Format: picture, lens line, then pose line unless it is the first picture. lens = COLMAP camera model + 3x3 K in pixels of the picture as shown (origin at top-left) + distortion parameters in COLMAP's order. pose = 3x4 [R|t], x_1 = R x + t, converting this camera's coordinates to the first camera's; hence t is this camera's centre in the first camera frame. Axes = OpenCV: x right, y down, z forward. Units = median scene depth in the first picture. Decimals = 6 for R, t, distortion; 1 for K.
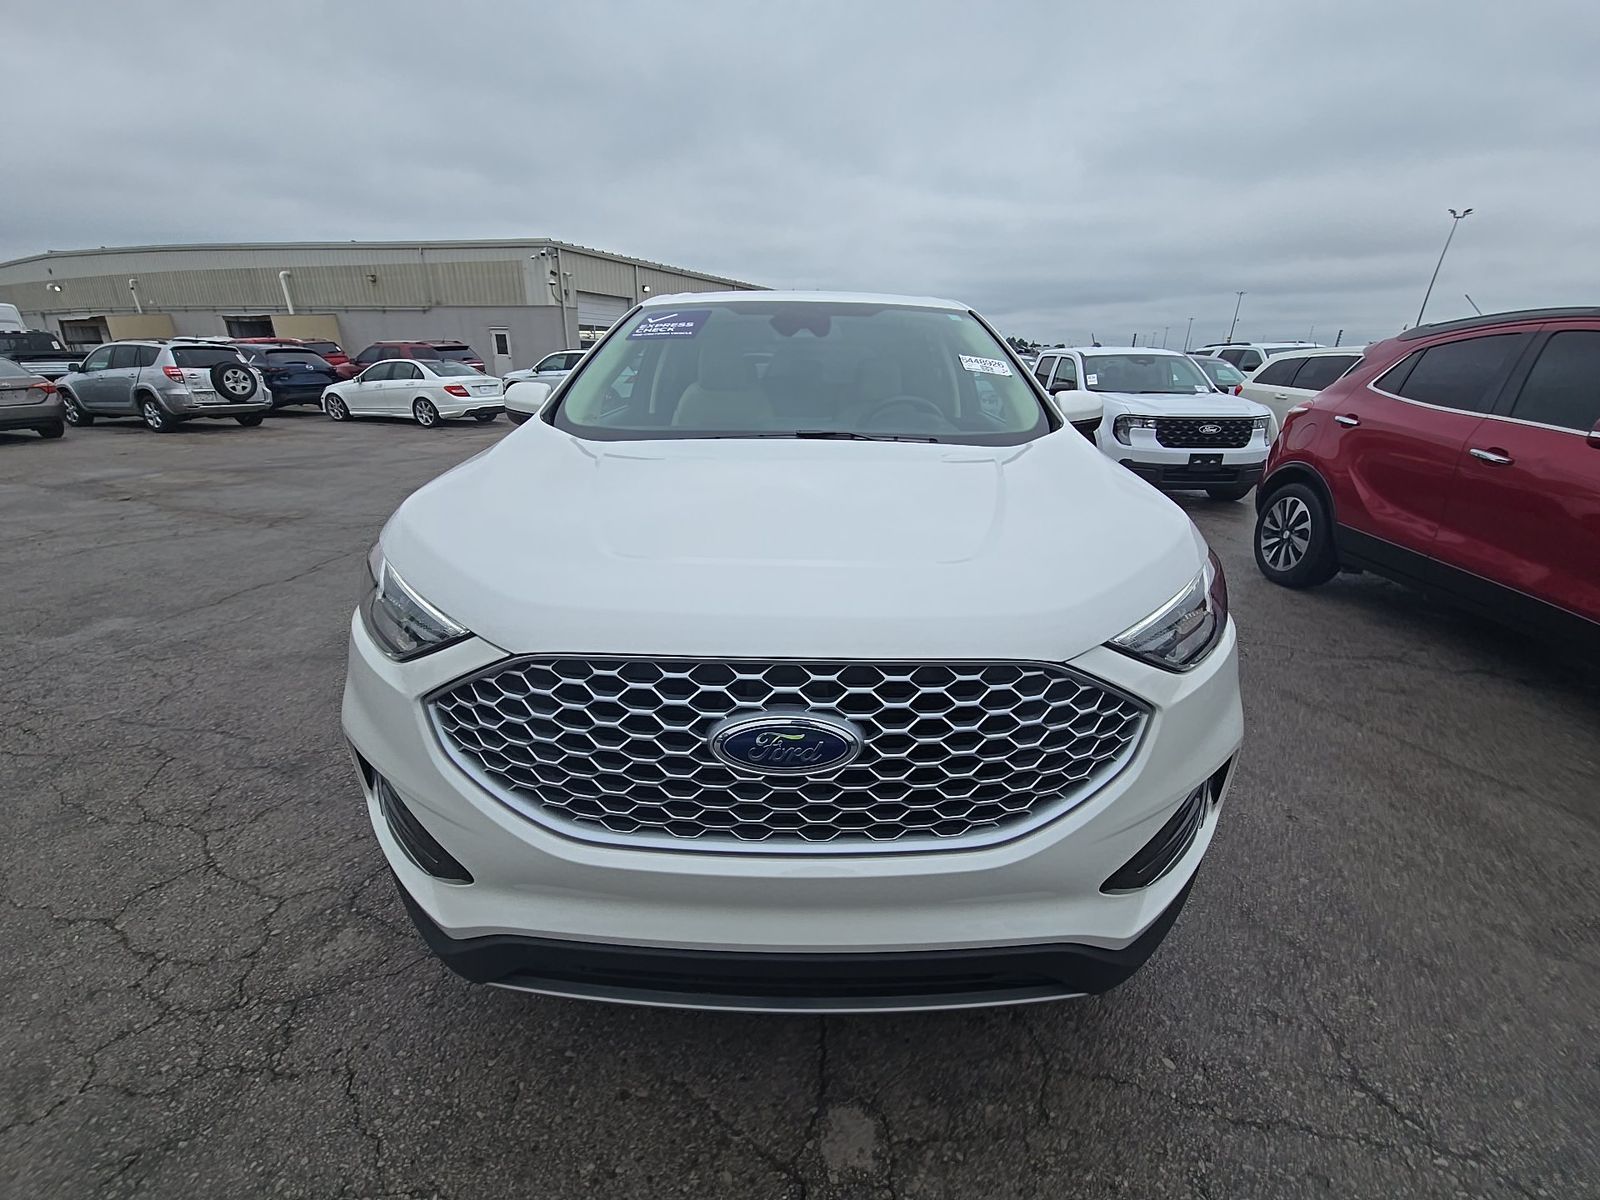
lens RADIAL K [[649.5, 0, 799.6], [0, 649.5, 611.9], [0, 0, 1]] dist [0.010145, -0.011318]
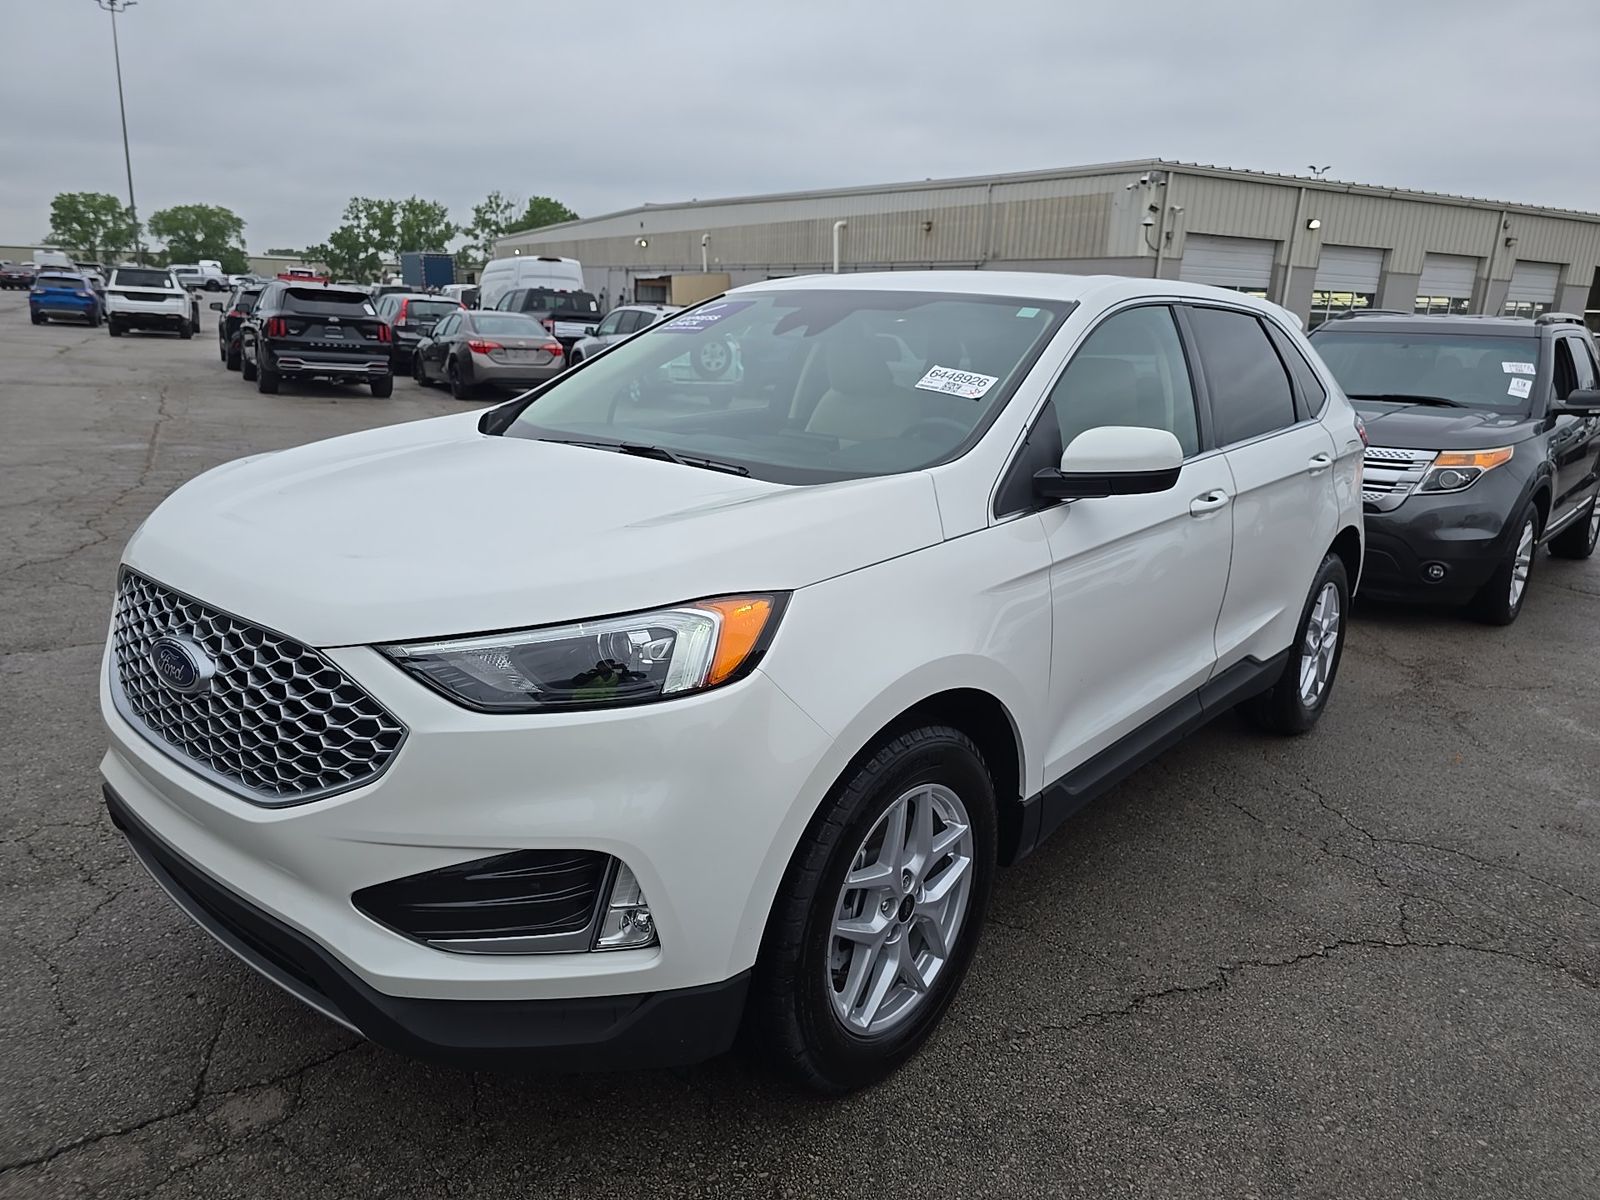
lens RADIAL K [[1107.8, 0, 800.0], [0, 1107.8, 600.0], [0, 0, 1]] dist [0.003954, 0.000866]
pose [[0.765807, 0.170196, -0.620139, 0.104619], [-0.250785, 0.967029, -0.044295, -0.005957], [0.592154, 0.189443, 0.783240, -0.000026]]
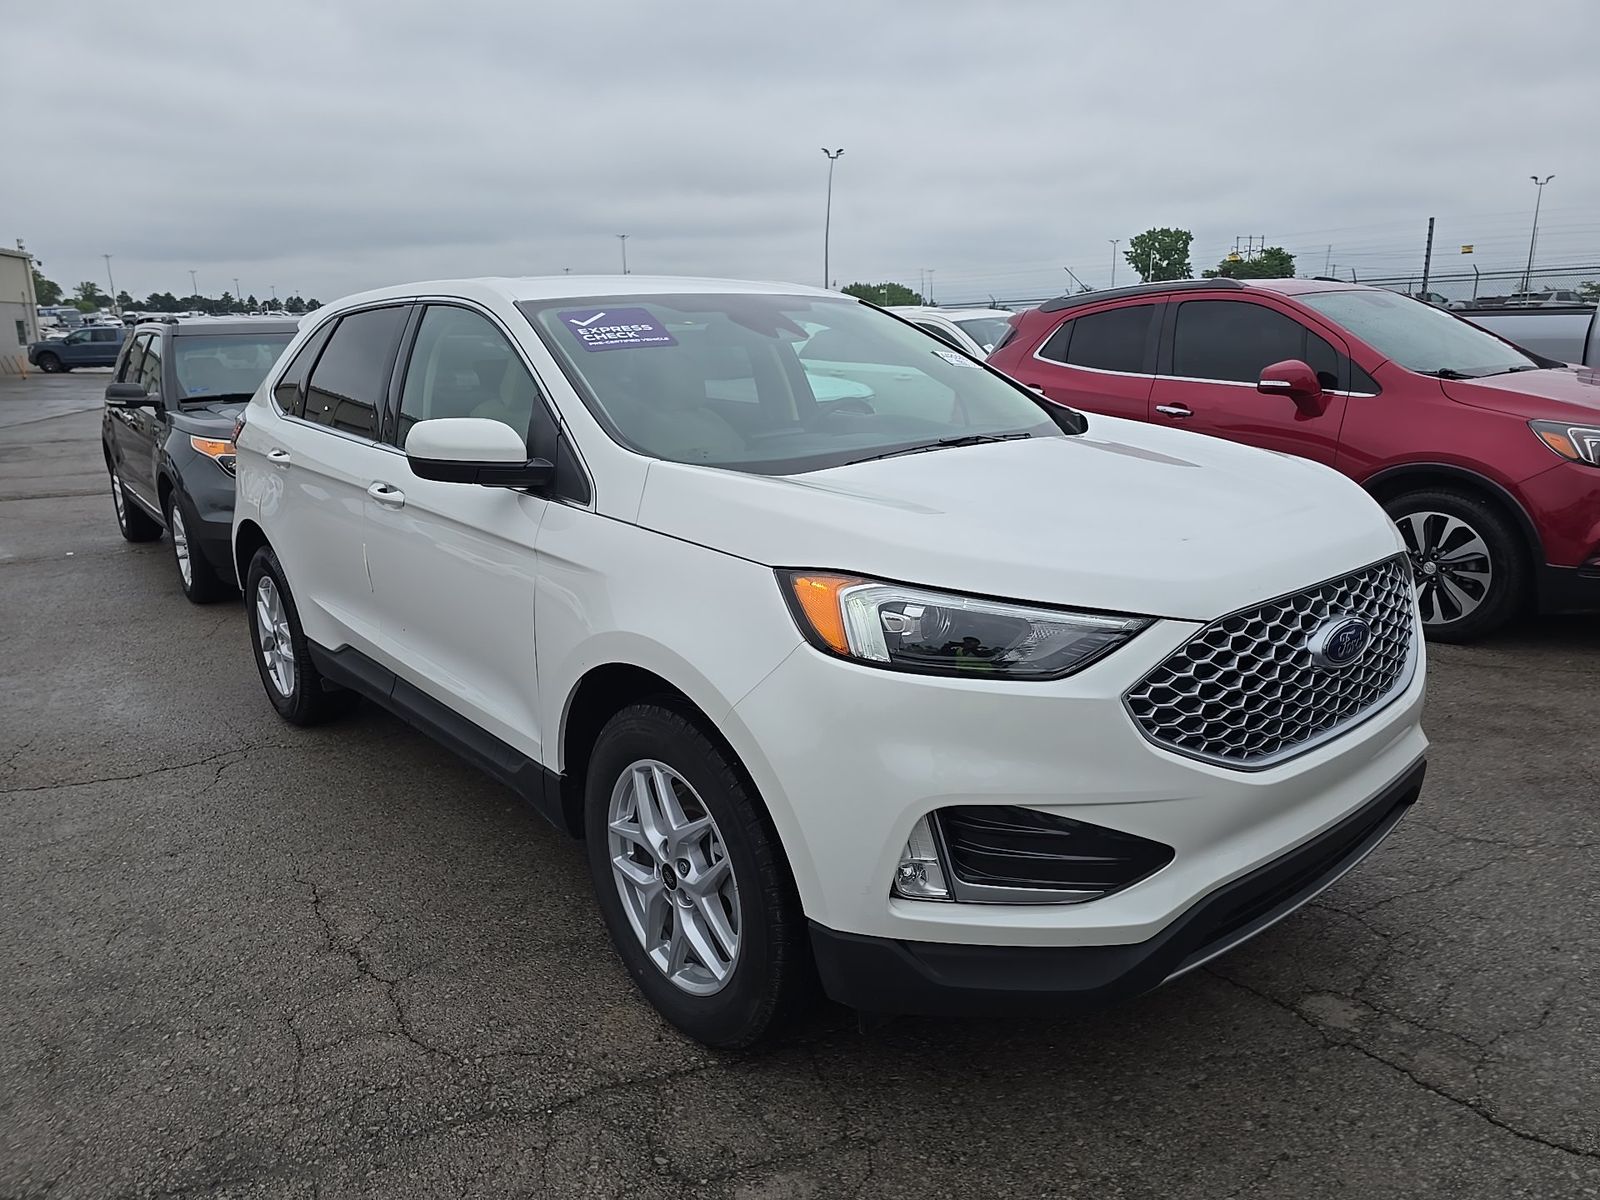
lens RADIAL K [[1054.1, 0, 807.5], [0, 1054.1, 577.1], [0, 0, 1]] dist [-0.004842, -0.020658]
pose [[0.767686, -0.179104, 0.615288, -0.103927], [0.263289, 0.963521, -0.048030, -0.005943], [-0.584241, 0.198871, 0.786837, -0.005151]]
